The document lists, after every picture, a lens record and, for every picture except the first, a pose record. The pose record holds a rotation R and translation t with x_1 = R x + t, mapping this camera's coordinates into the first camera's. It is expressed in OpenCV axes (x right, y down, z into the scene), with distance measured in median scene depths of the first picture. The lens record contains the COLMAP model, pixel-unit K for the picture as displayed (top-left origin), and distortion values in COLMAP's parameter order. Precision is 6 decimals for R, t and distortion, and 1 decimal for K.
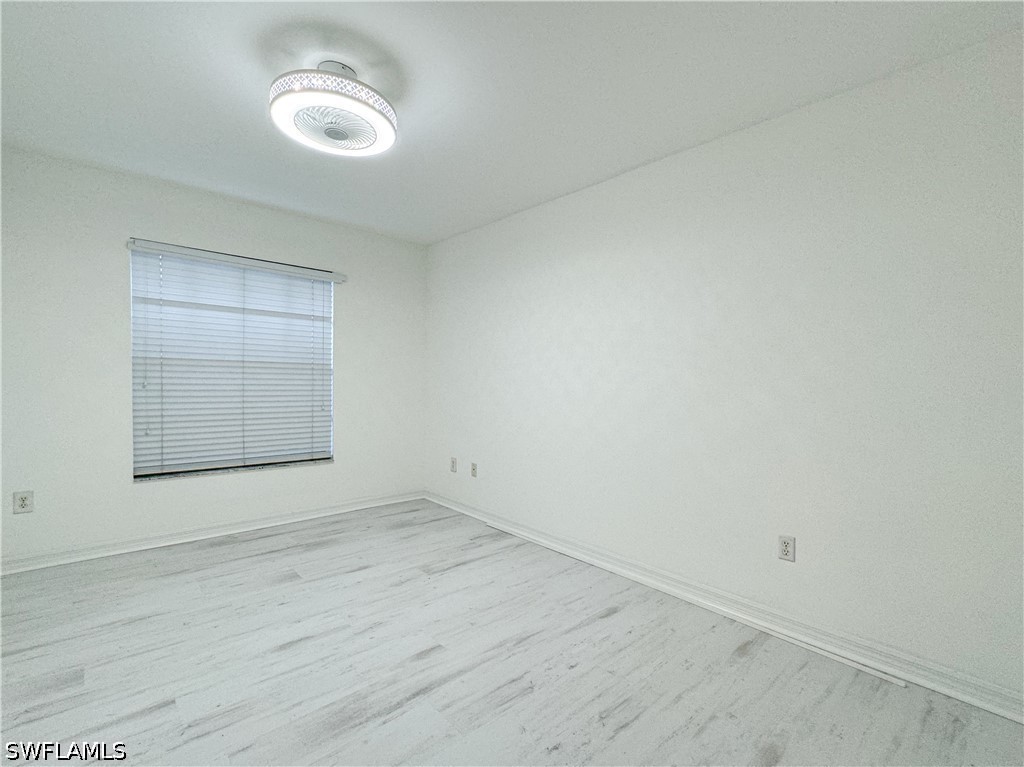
lens RADIAL K [[454.4, 0, 513.6], [0, 454.4, 399.3], [0, 0, 1]] dist [-0.001352, -0.000450]
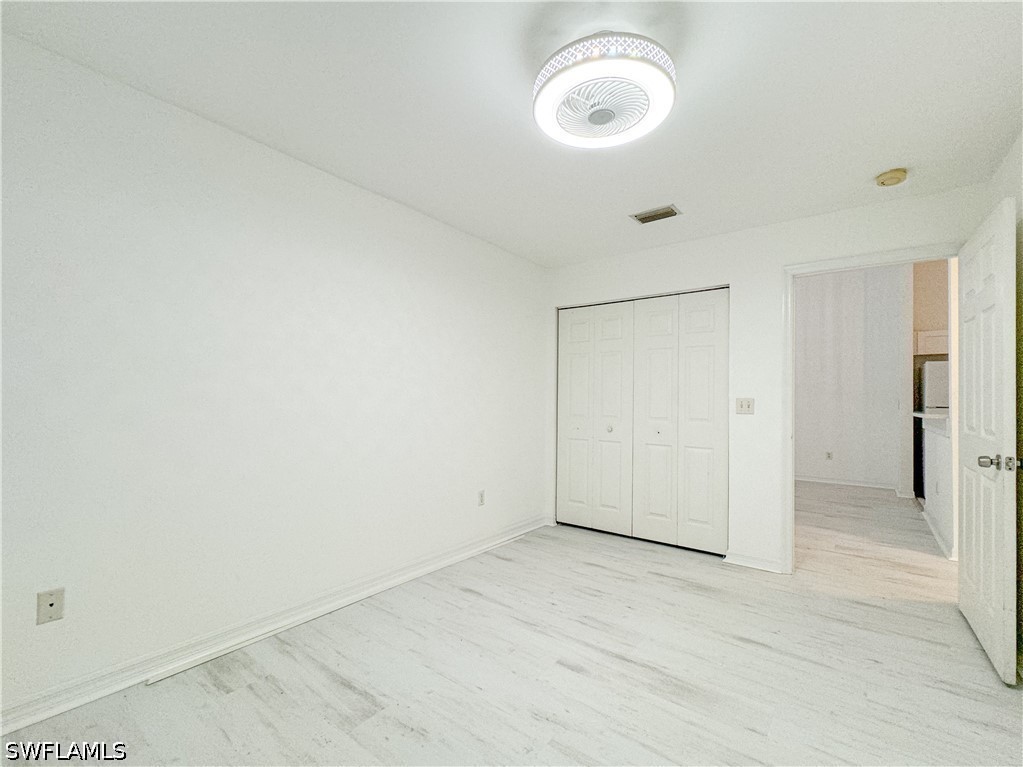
lens RADIAL K [[454.0, 0, 513.1], [0, 454.0, 399.3], [0, 0, 1]] dist [-0.001352, -0.000450]
pose [[-0.172748, -0.017307, 0.984814, -1.132439], [0.024267, 0.999467, 0.021822, -0.071353], [-0.984667, 0.027668, -0.172236, 1.252937]]
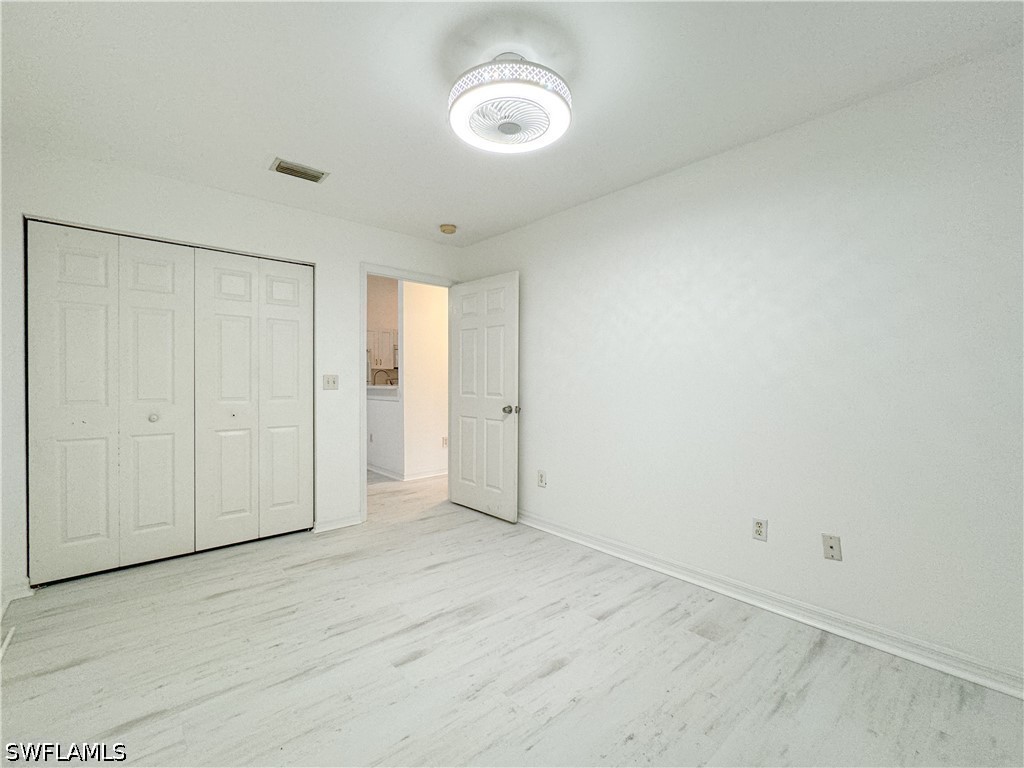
lens RADIAL K [[448.3, 0, 513.6], [0, 448.3, 384.8], [0, 0, 1]] dist [-0.000433, -0.000020]
pose [[-0.999674, -0.020897, 0.014701, -0.403817], [-0.020097, 0.998414, 0.052595, -0.086977], [-0.015776, 0.052283, -0.998508, 1.876603]]
